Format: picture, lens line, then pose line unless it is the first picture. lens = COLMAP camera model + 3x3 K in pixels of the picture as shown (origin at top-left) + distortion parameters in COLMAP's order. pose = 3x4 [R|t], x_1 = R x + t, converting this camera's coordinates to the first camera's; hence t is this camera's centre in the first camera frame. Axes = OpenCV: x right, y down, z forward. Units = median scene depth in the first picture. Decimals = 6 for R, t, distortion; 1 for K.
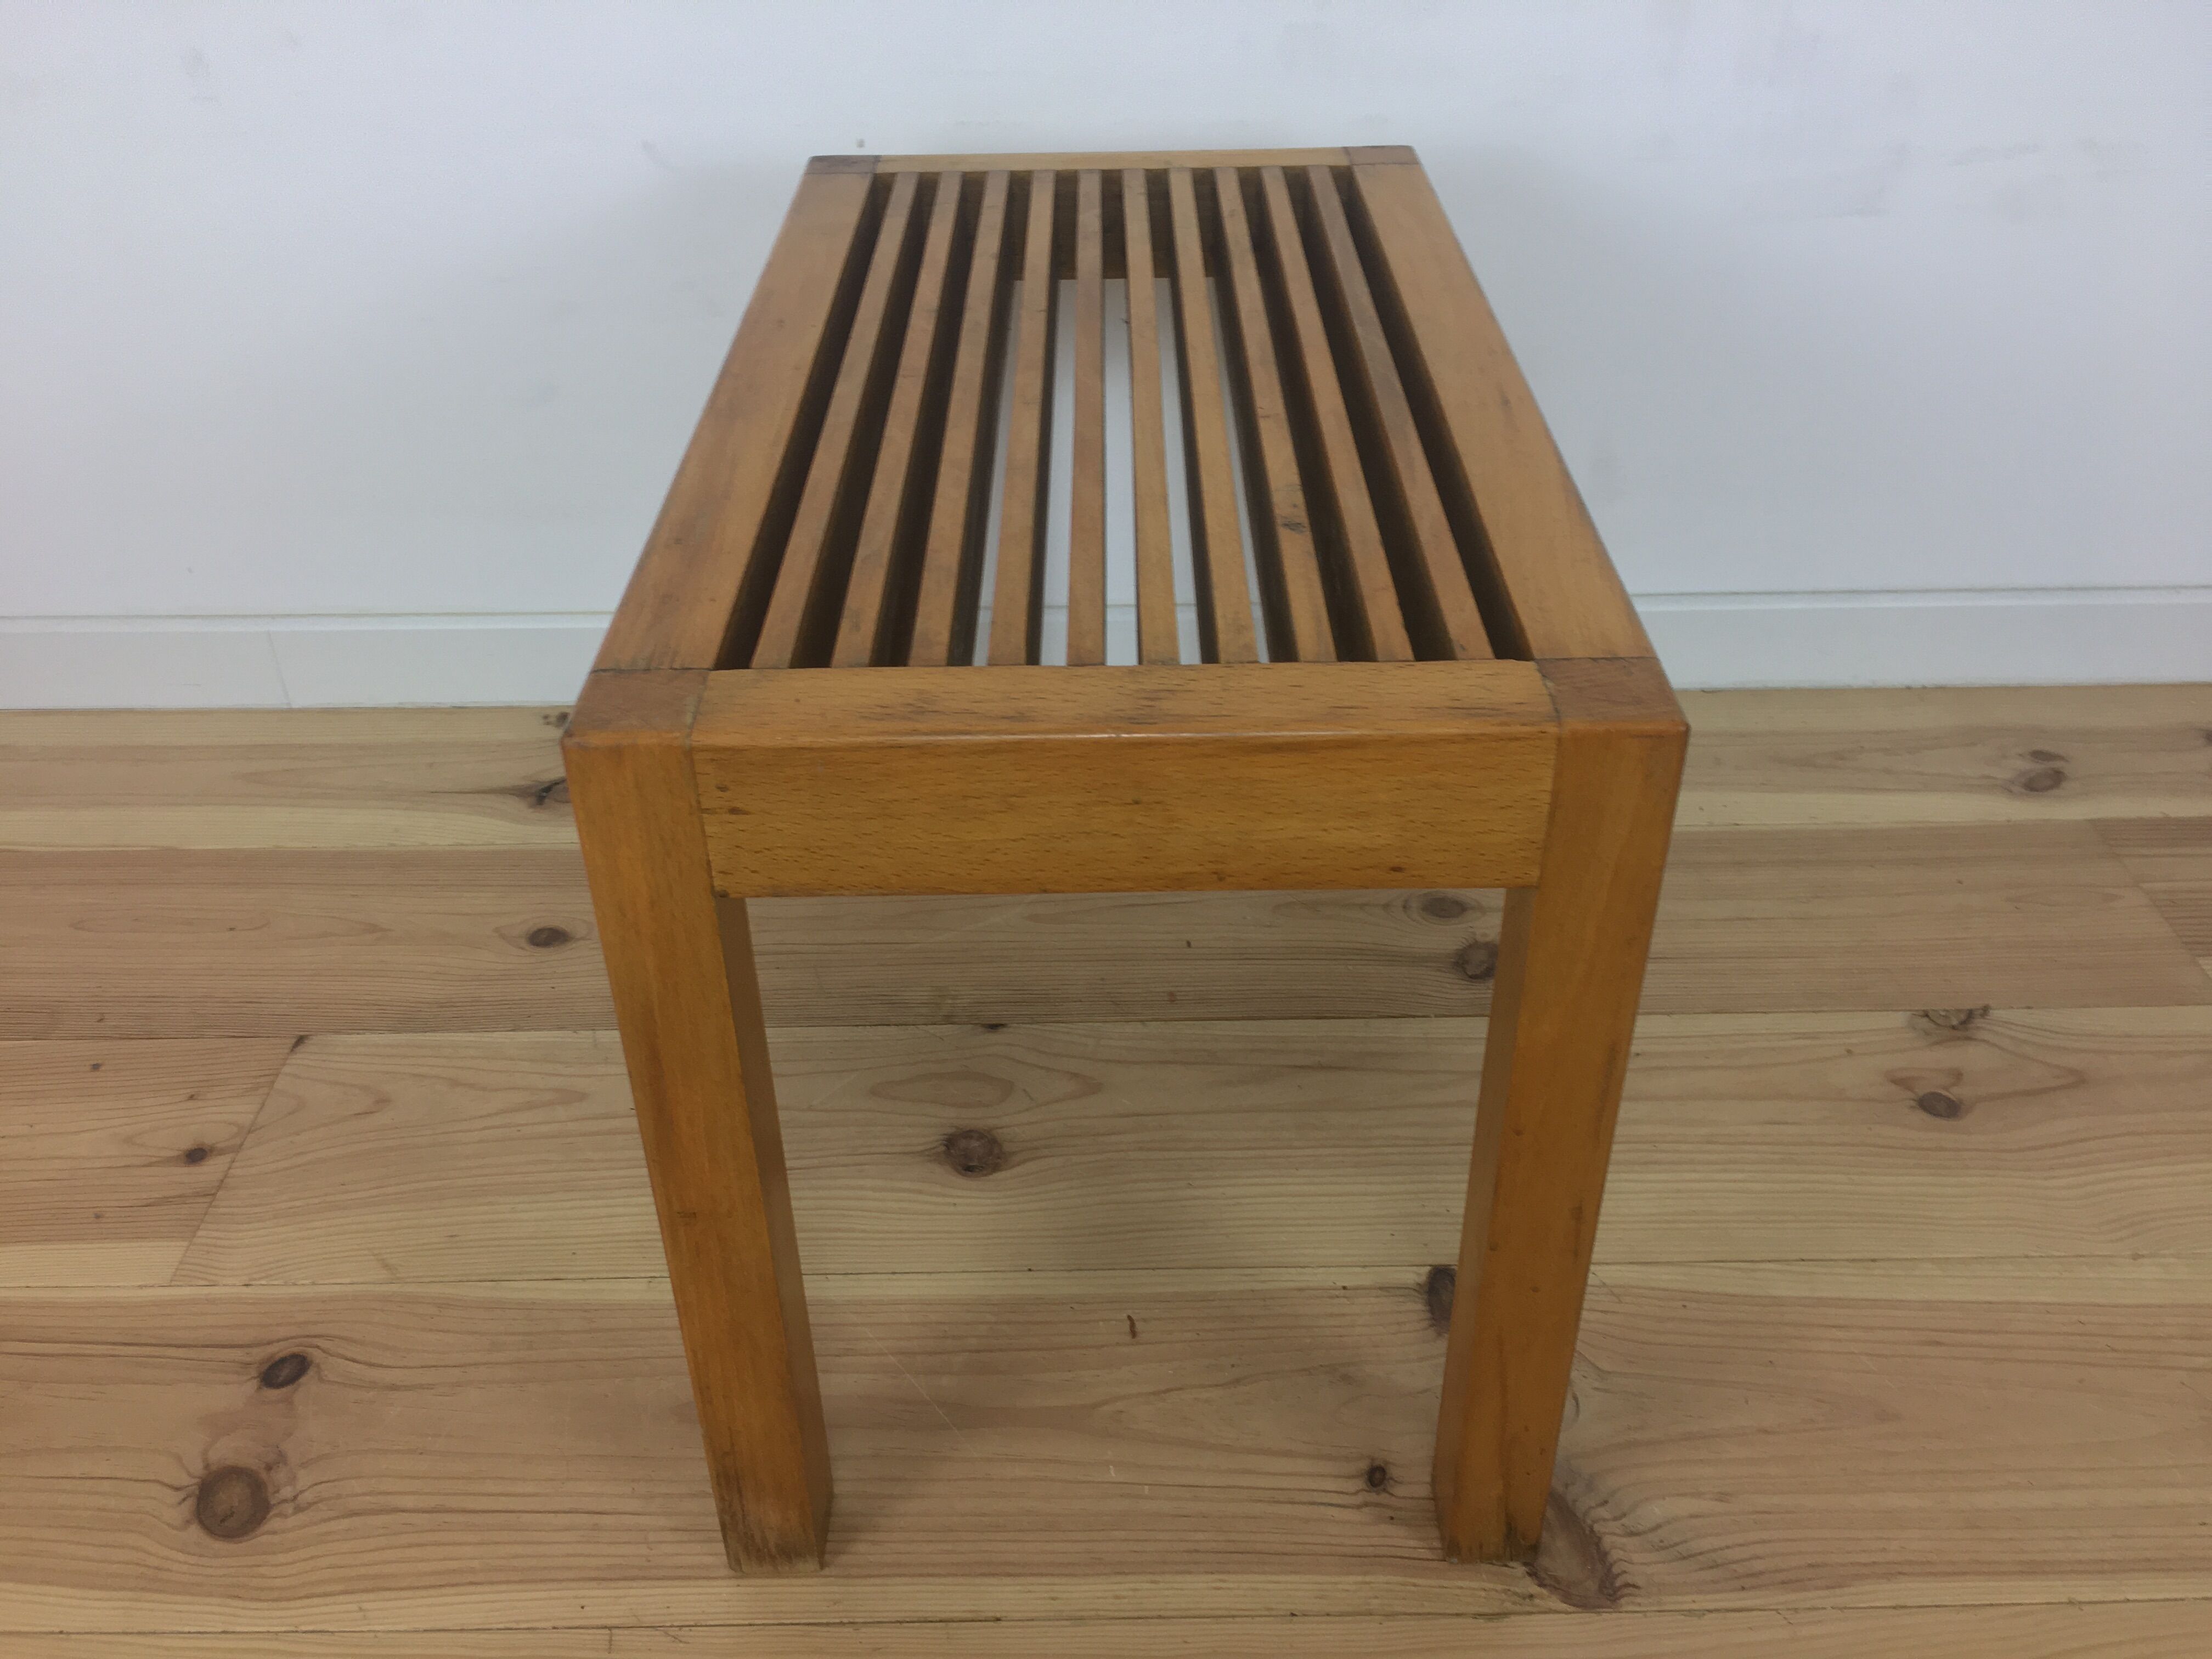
lens RADIAL K [[1878.7, 0, 1094.2], [0, 1878.7, 830.1], [0, 0, 1]] dist [0.075598, -0.119439]
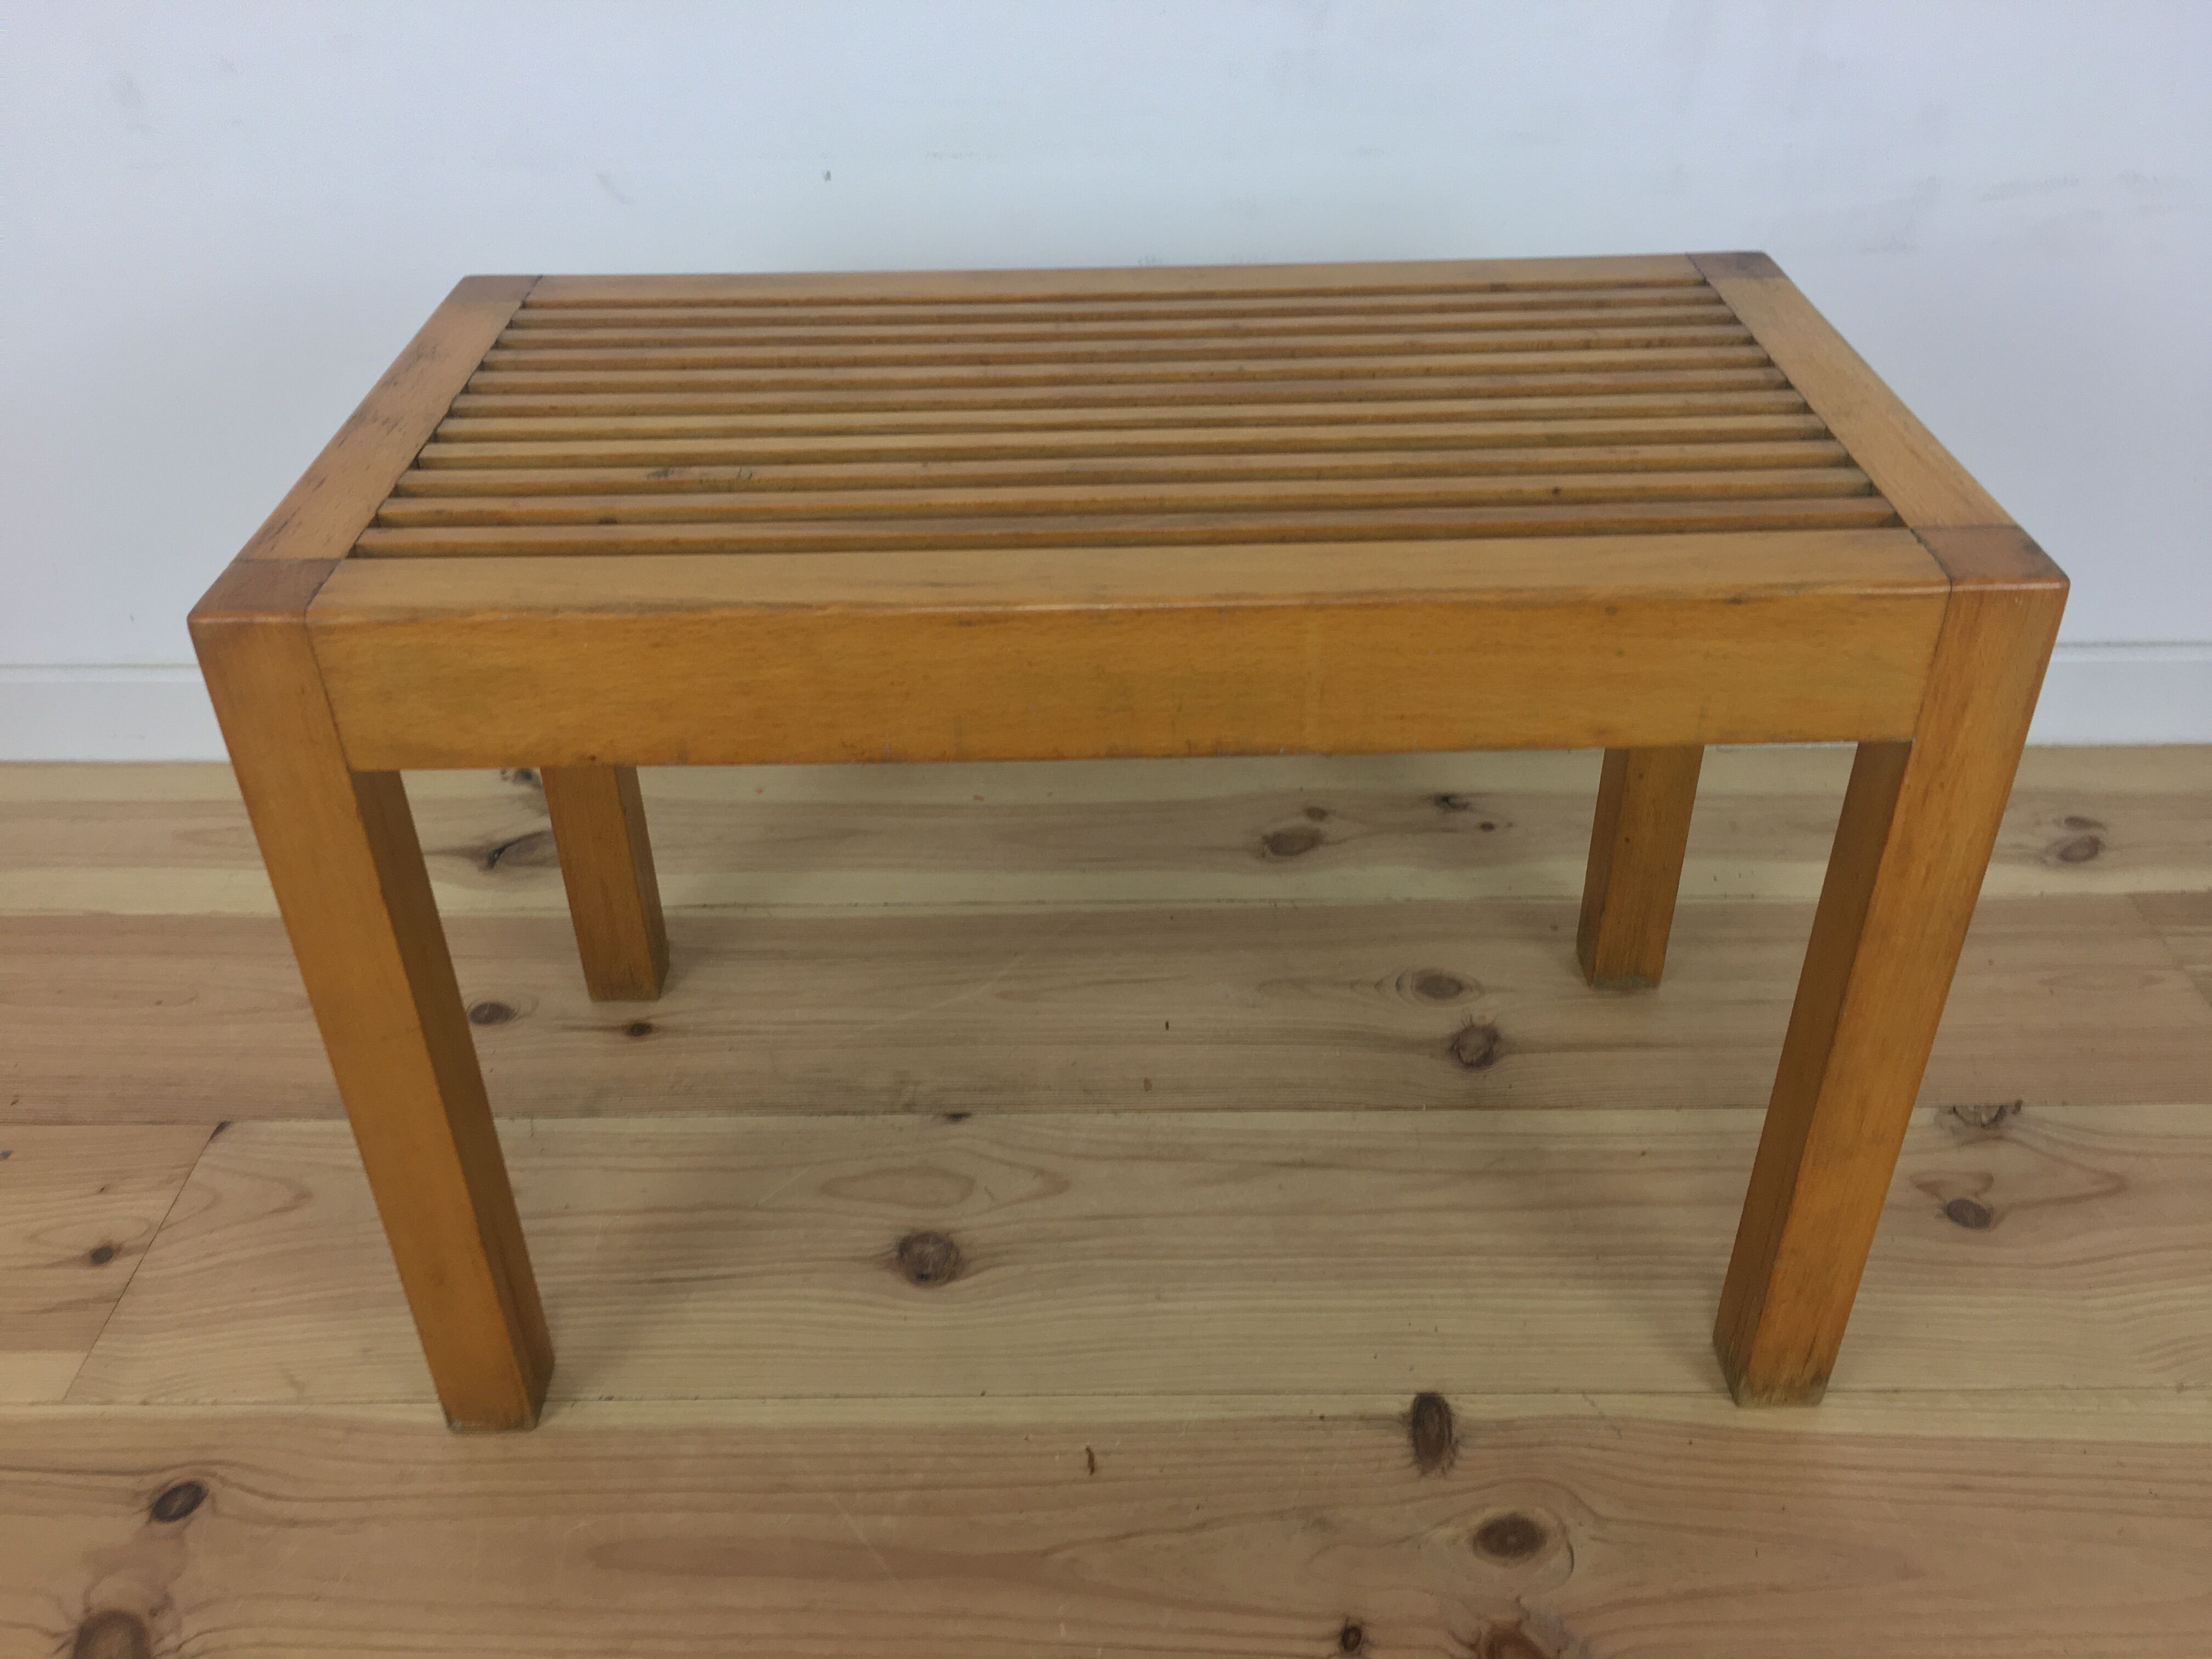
lens RADIAL K [[1878.7, 0, 1099.1], [0, 1878.7, 831.4], [0, 0, 1]] dist [0.075598, -0.119439]
pose [[0.999932, 0.004206, -0.010854, 0.030231], [-0.004265, 0.999977, -0.005356, -0.036530], [0.010831, 0.005402, 0.999927, 0.067225]]
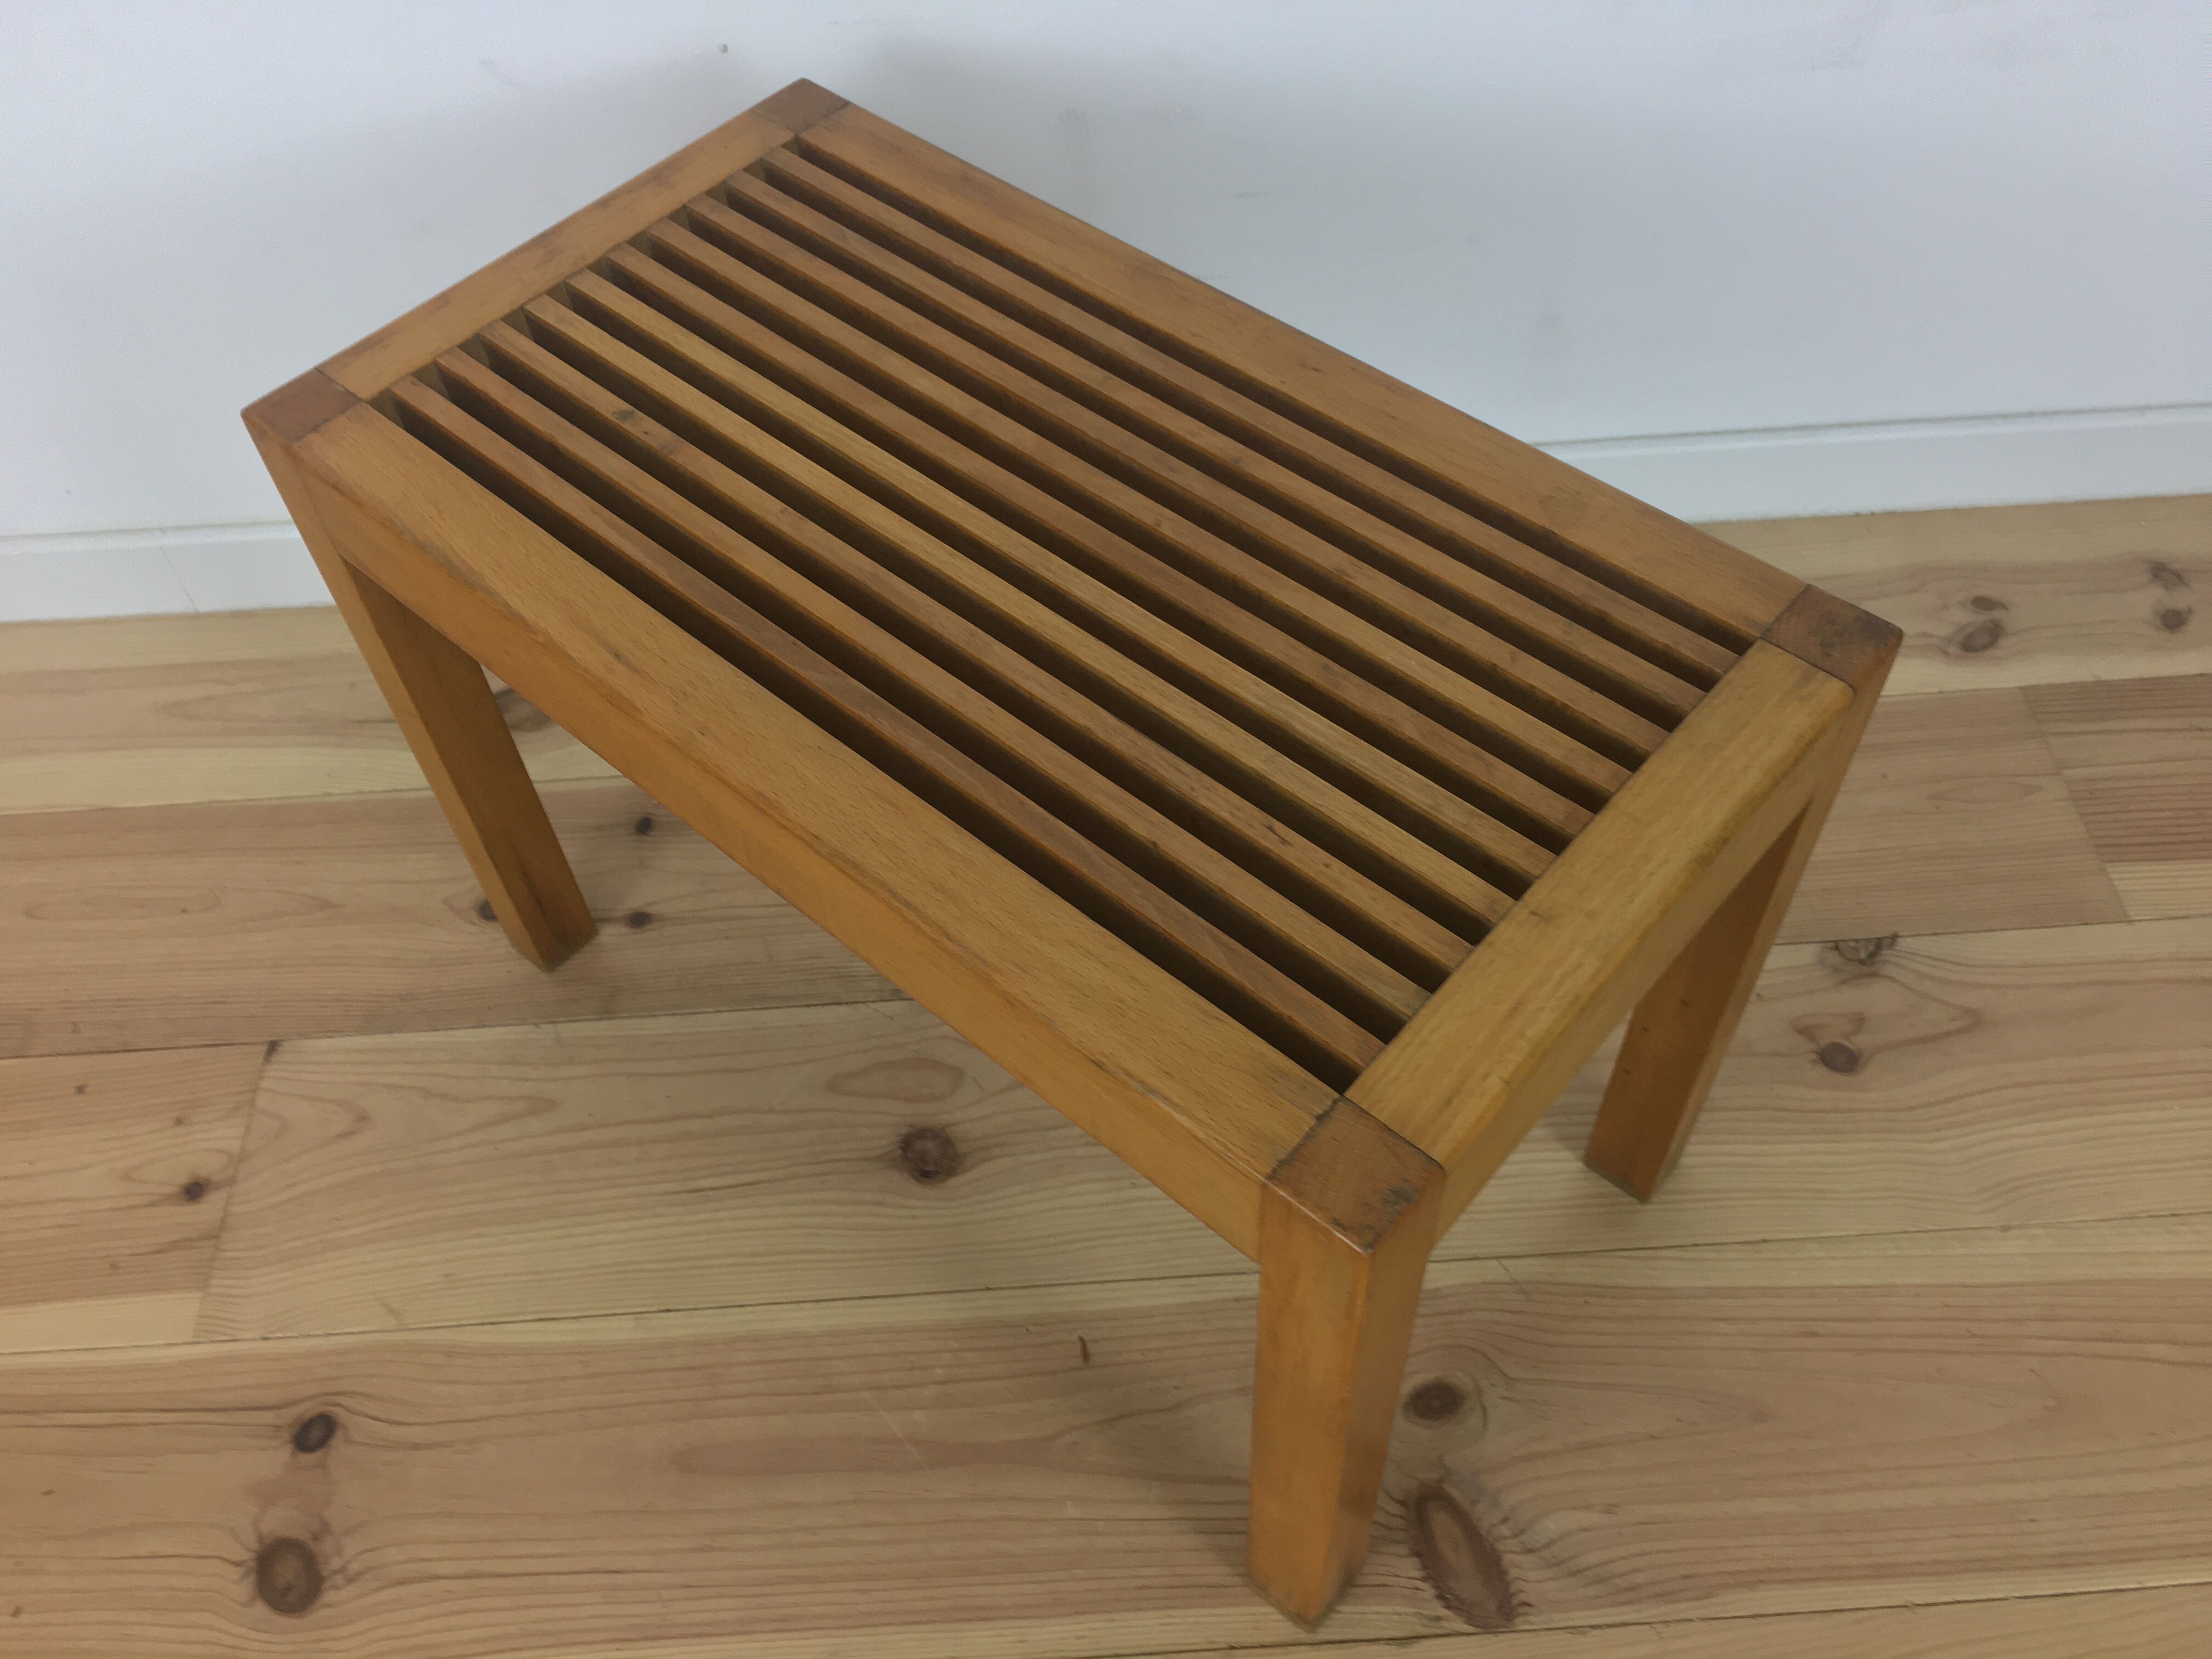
lens RADIAL K [[1878.7, 0, 1092.8], [0, 1878.7, 835.6], [0, 0, 1]] dist [0.075598, -0.119439]
pose [[0.998597, -0.052647, 0.005644, 0.032021], [0.048609, 0.953792, 0.296510, -0.316749], [-0.020994, -0.295820, 0.955013, 0.039606]]
